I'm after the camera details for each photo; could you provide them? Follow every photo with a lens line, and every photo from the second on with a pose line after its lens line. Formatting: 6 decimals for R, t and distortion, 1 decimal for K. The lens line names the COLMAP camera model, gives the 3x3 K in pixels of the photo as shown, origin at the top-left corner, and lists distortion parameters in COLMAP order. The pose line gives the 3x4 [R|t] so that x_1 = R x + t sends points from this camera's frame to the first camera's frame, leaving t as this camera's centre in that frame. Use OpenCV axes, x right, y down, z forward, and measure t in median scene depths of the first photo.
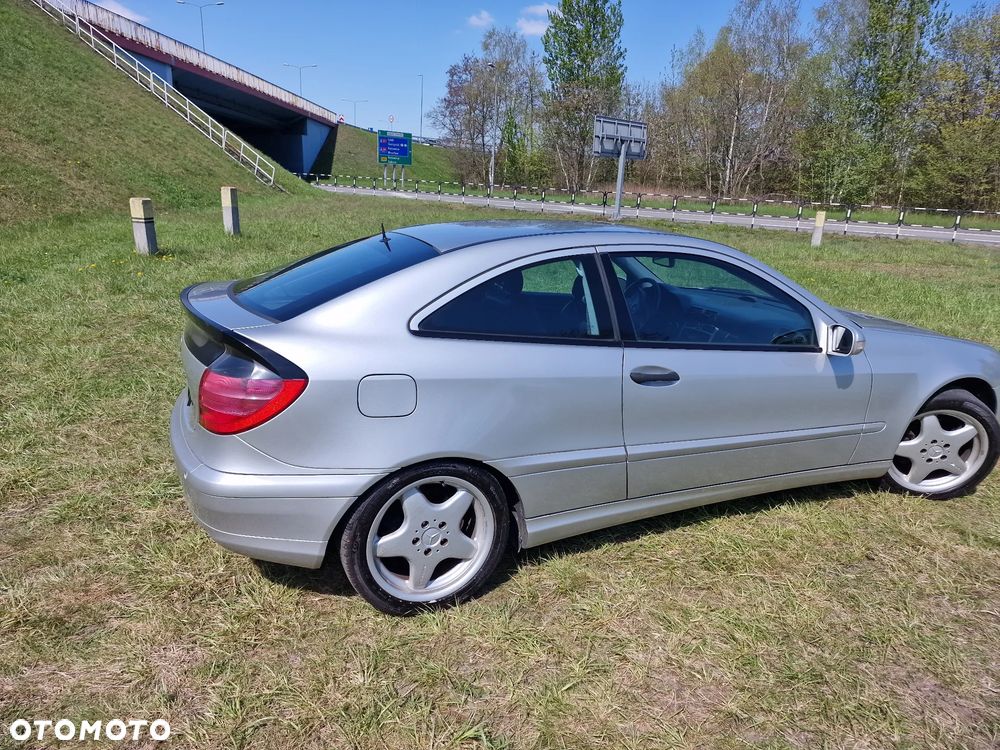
lens RADIAL K [[669.6, 0, 495.8], [0, 669.6, 365.1], [0, 0, 1]] dist [0.068999, -0.054630]
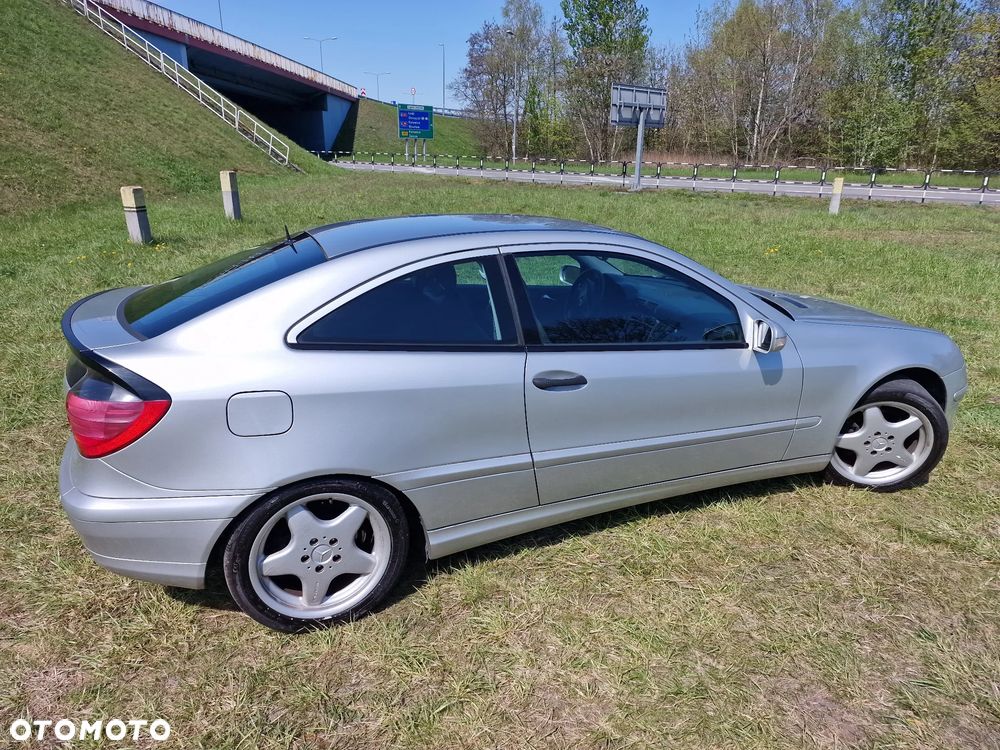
lens RADIAL K [[669.6, 0, 514.6], [0, 669.6, 367.1], [0, 0, 1]] dist [0.068999, -0.054630]
pose [[0.999529, -0.021987, -0.021392, 0.145947], [0.022876, 0.998846, 0.042224, -0.034818], [0.020439, -0.042693, 0.998879, 0.025756]]
